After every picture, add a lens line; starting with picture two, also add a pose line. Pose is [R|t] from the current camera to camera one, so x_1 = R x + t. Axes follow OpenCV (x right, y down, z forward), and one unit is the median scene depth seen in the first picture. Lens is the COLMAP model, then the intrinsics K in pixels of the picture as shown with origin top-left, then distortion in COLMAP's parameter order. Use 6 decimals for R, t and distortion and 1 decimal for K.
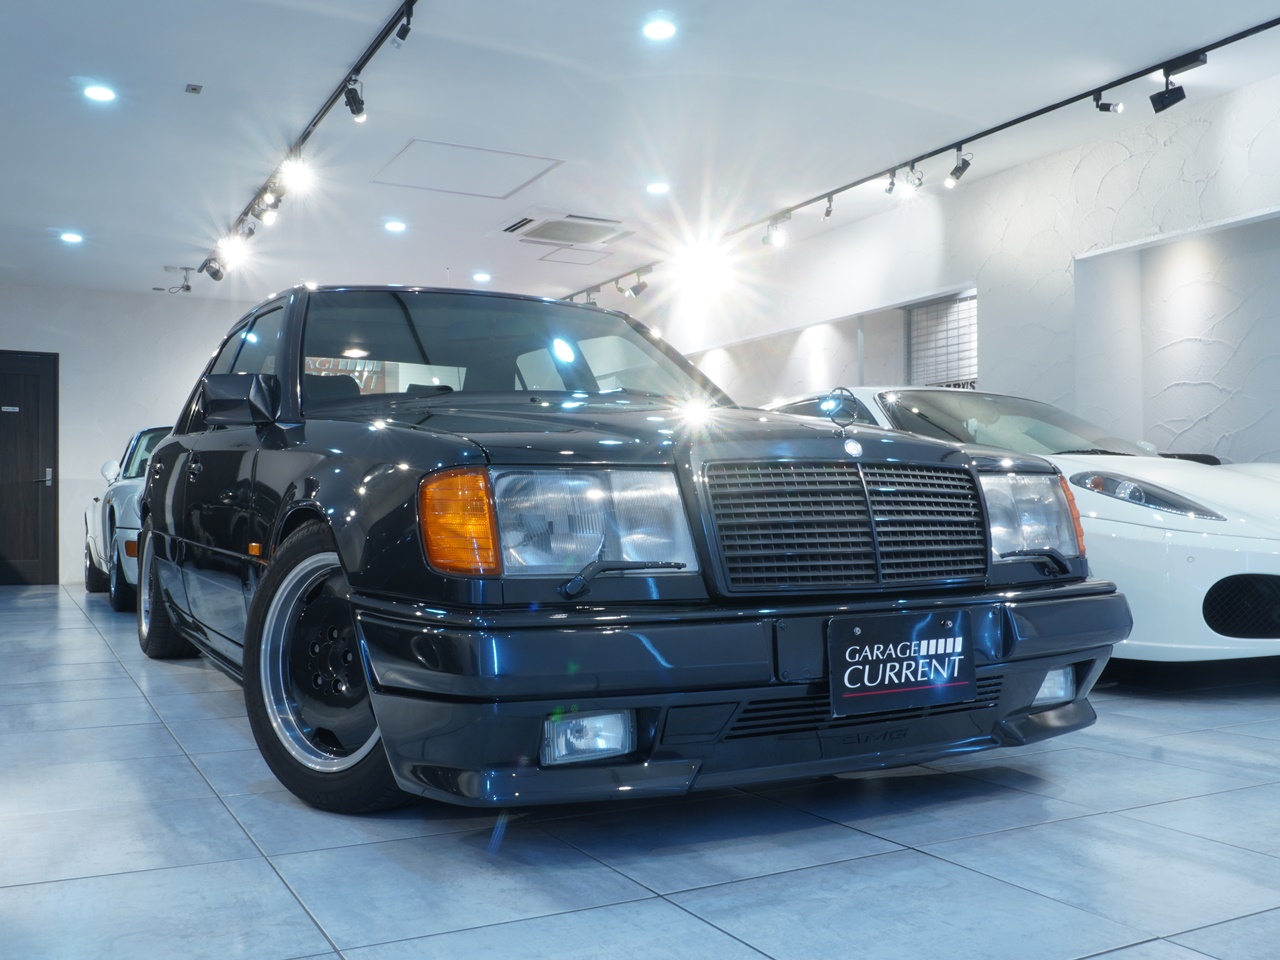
lens RADIAL K [[1200.5, 0, 640.0], [0, 1200.5, 480.0], [0, 0, 1]] dist [-0.015135, -0.000872]
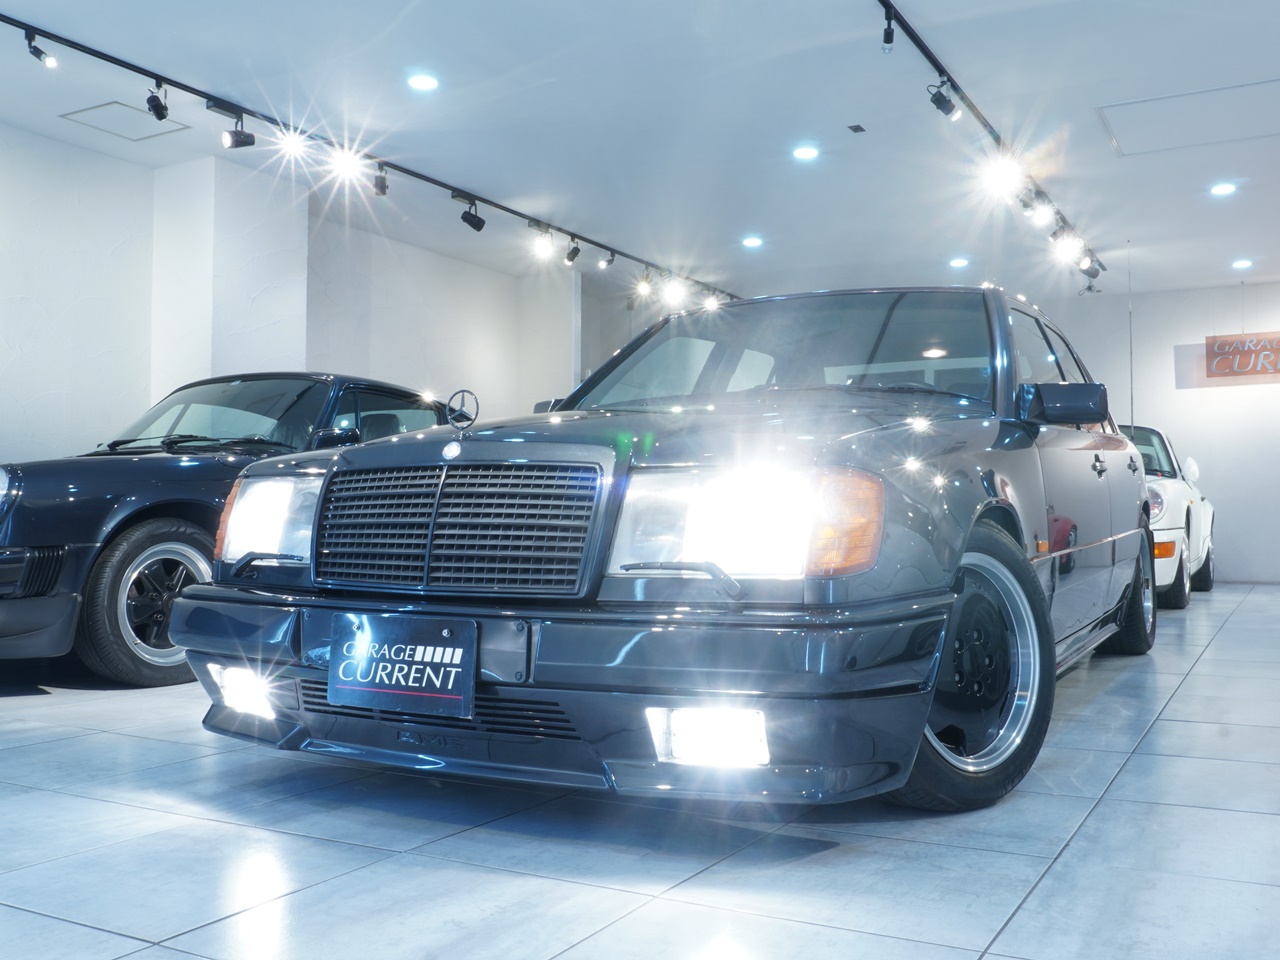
lens RADIAL K [[1200.5, 0, 640.0], [0, 1200.5, 480.0], [0, 0, 1]] dist [-0.015135, -0.000872]
pose [[0.539014, -0.014984, -0.842163, 1.162708], [0.015728, 0.999846, -0.007723, 0.008921], [0.842150, -0.009082, 0.539167, 0.626869]]
